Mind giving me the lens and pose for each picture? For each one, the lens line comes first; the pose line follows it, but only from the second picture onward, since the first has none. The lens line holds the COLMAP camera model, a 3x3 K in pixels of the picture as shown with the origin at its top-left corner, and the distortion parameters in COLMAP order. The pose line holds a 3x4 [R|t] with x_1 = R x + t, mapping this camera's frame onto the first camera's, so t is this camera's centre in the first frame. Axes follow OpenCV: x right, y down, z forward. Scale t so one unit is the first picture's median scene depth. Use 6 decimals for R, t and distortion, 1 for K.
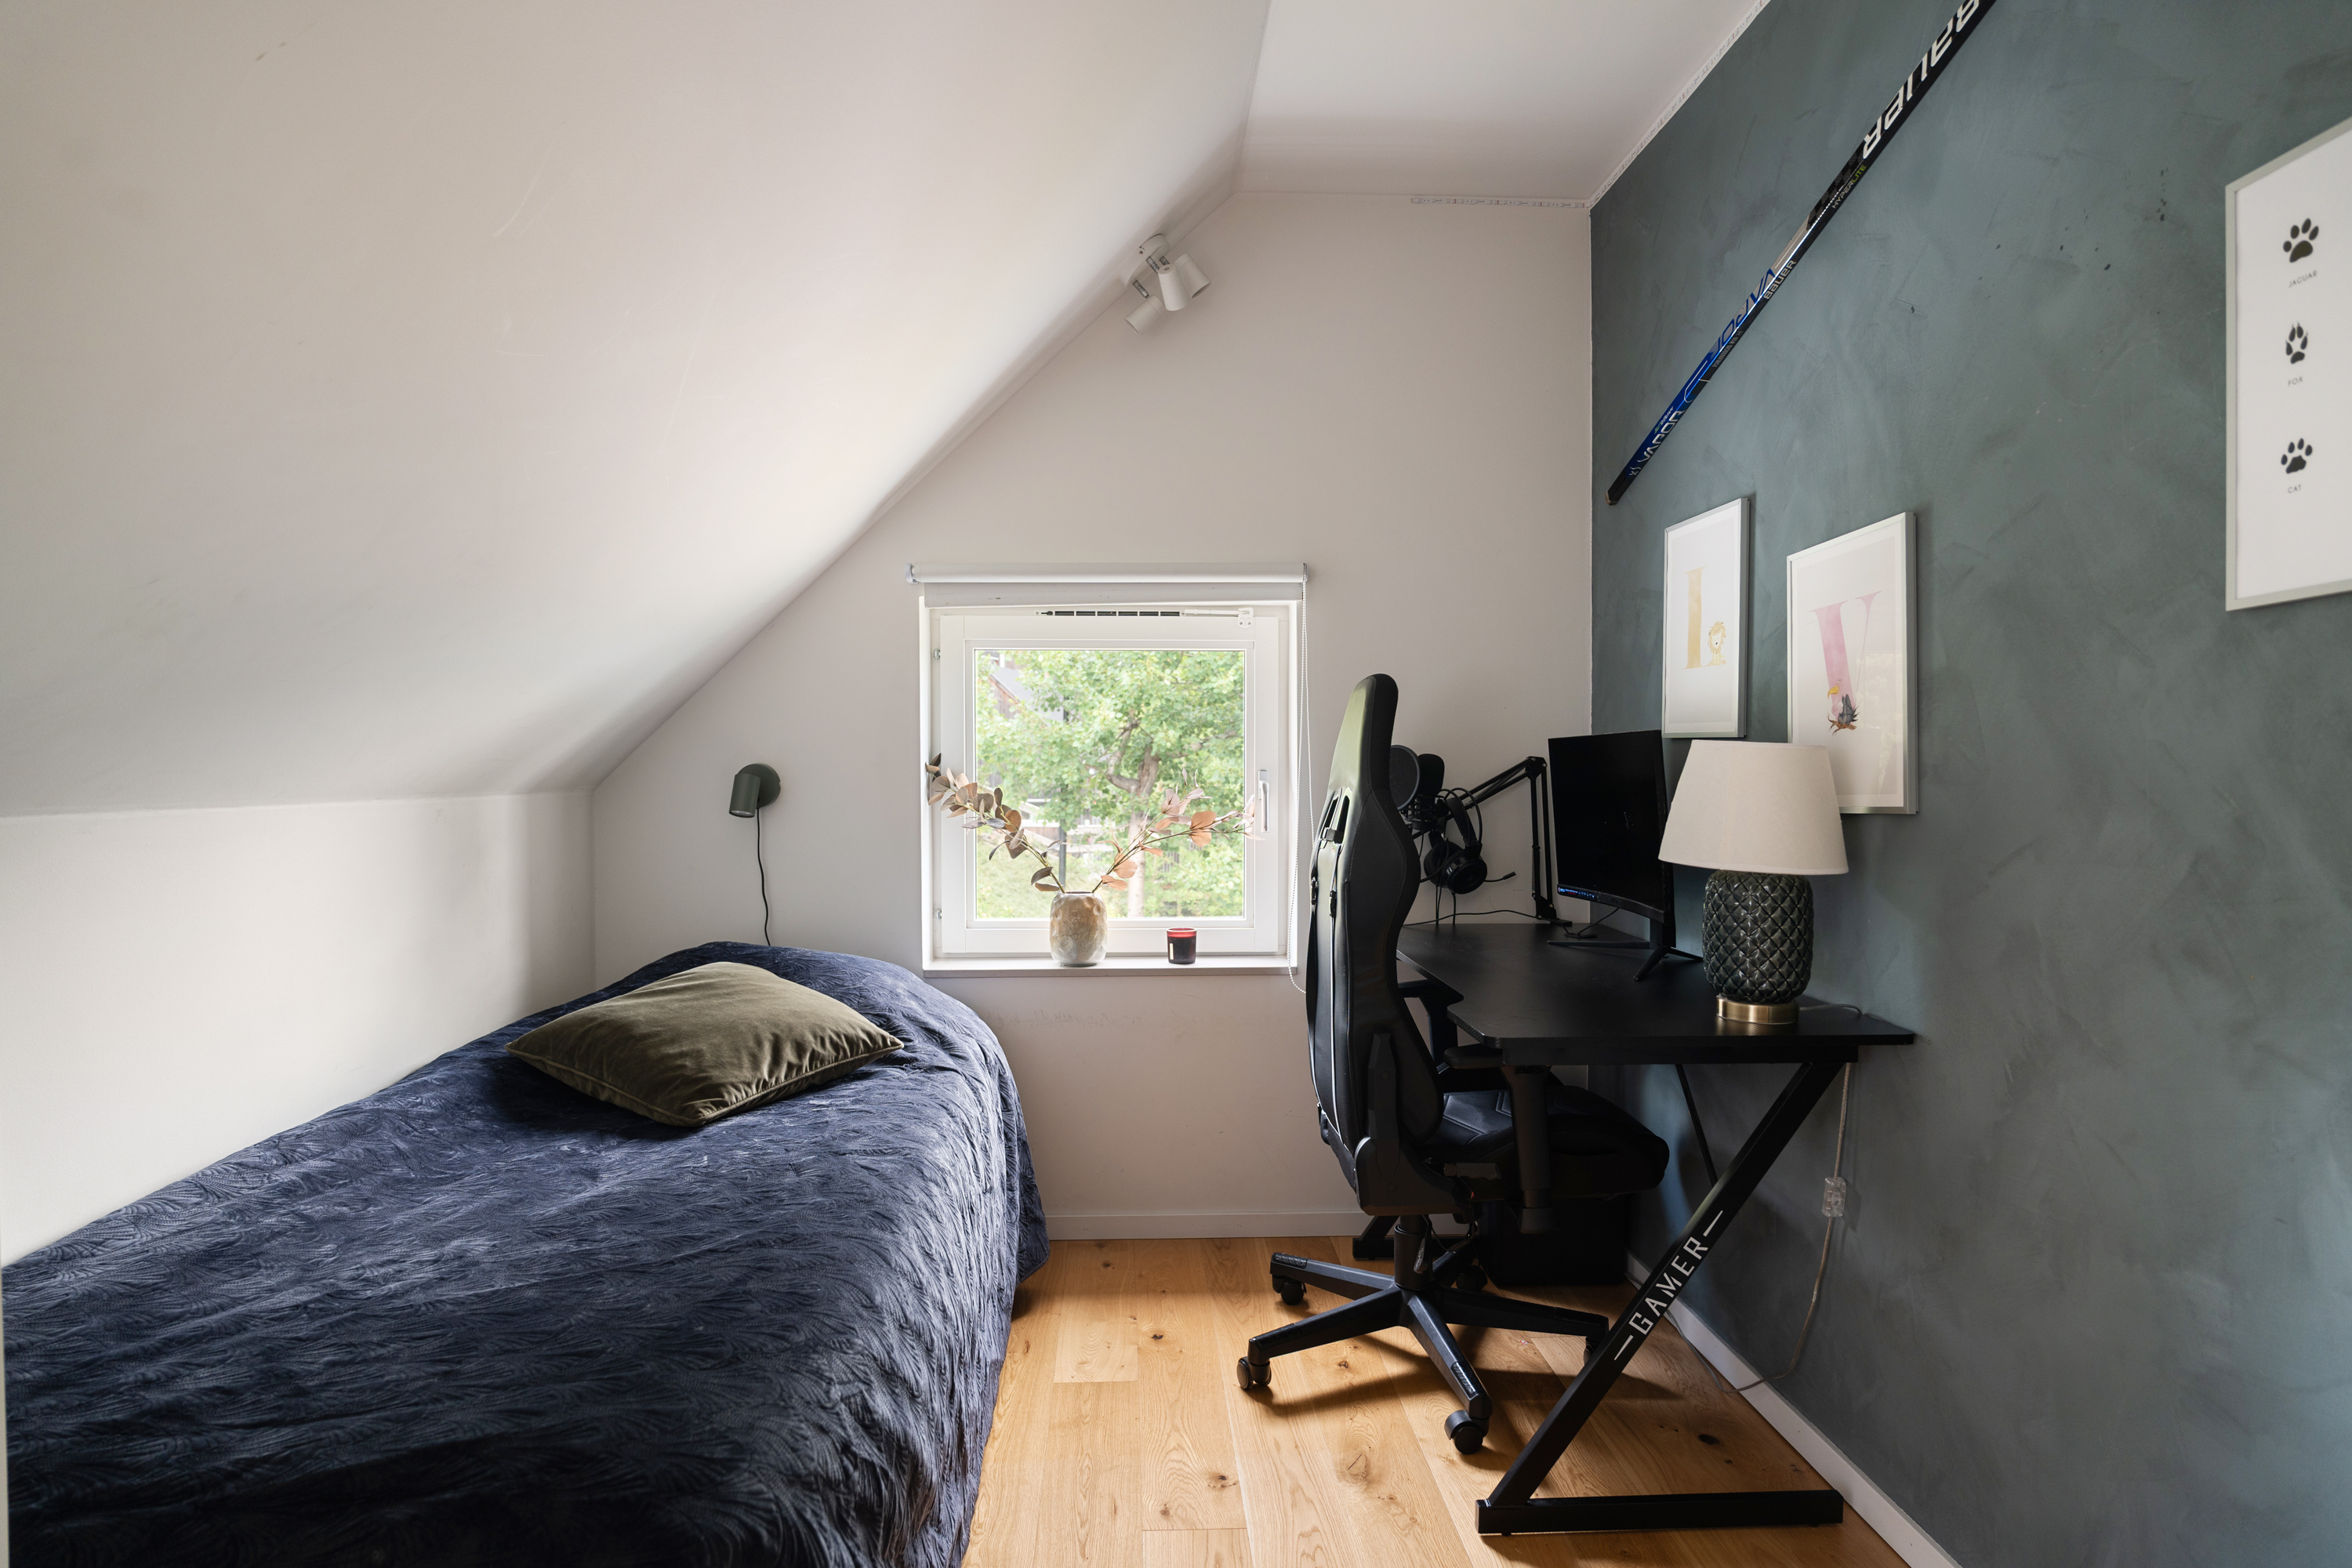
lens RADIAL K [[1290.7, 0, 1173.1], [0, 1290.7, 807.4], [0, 0, 1]] dist [-0.025720, 0.011361]
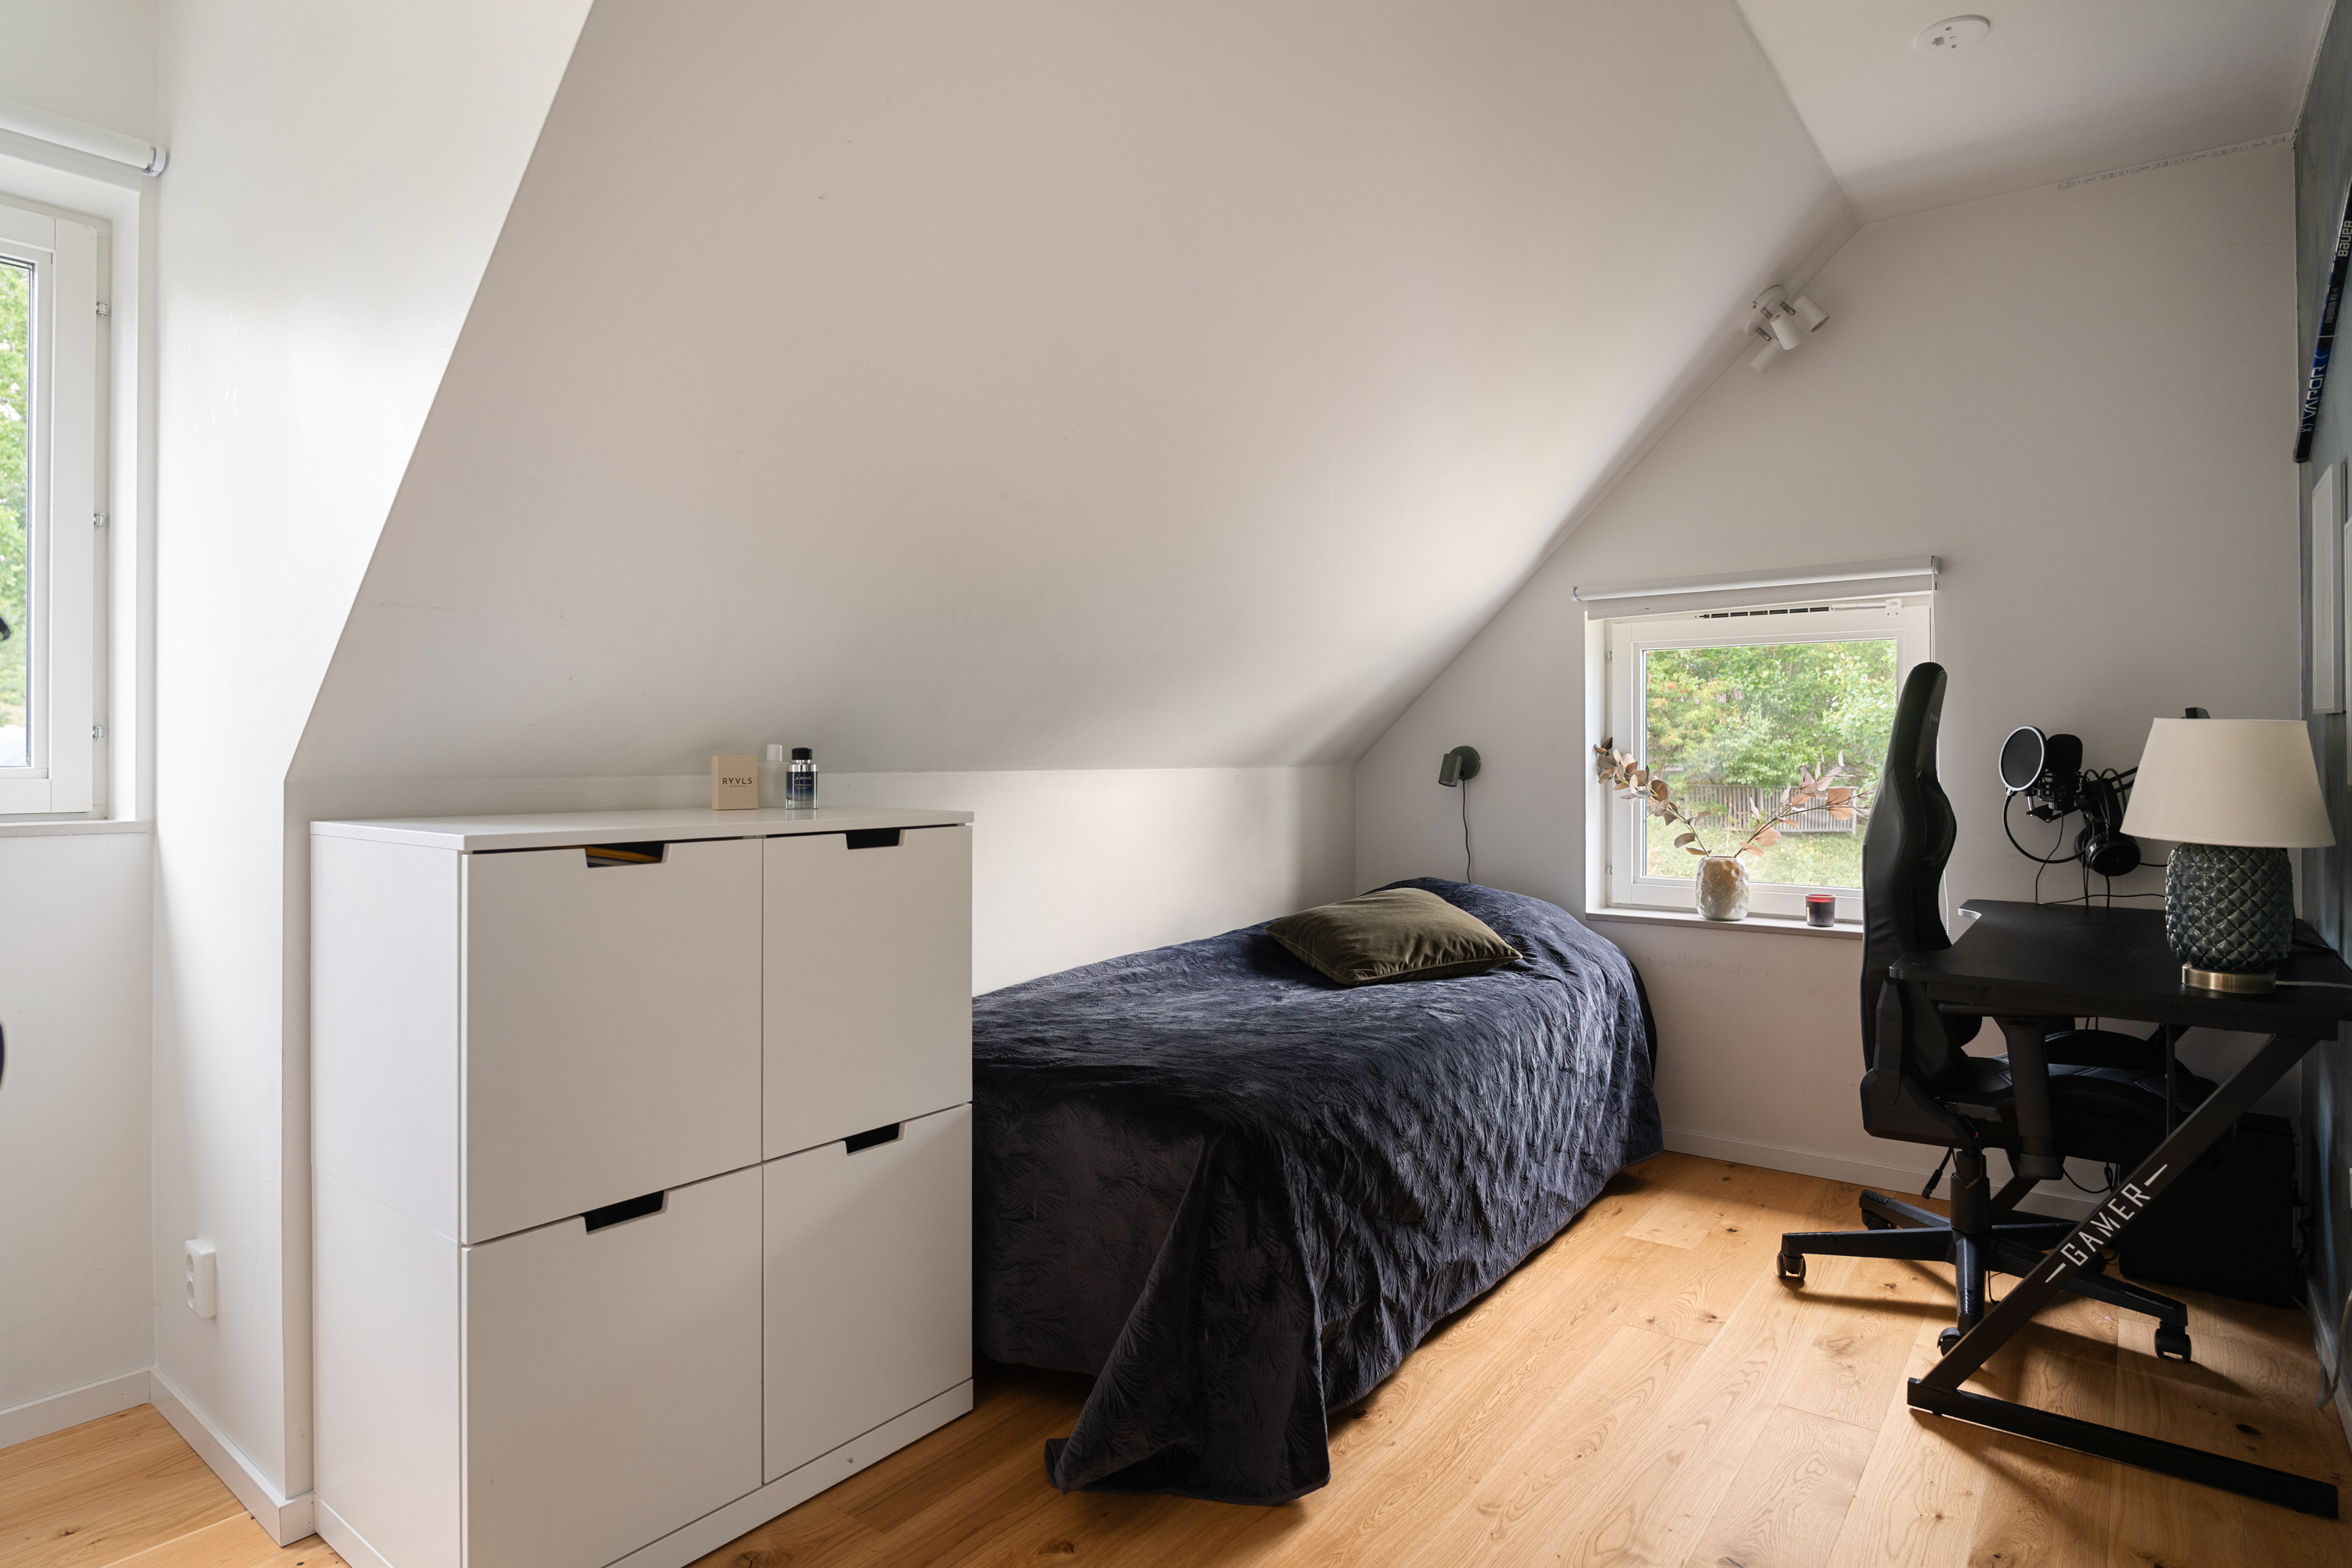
lens RADIAL K [[1290.8, 0, 1175.6], [0, 1290.8, 765.6], [0, 0, 1]] dist [-0.019416, 0.016729]
pose [[0.773581, 0.005984, -0.633669, 0.362885], [-0.020619, 0.999664, -0.015731, 0.016267], [0.633362, 0.025234, 0.773445, -0.263544]]
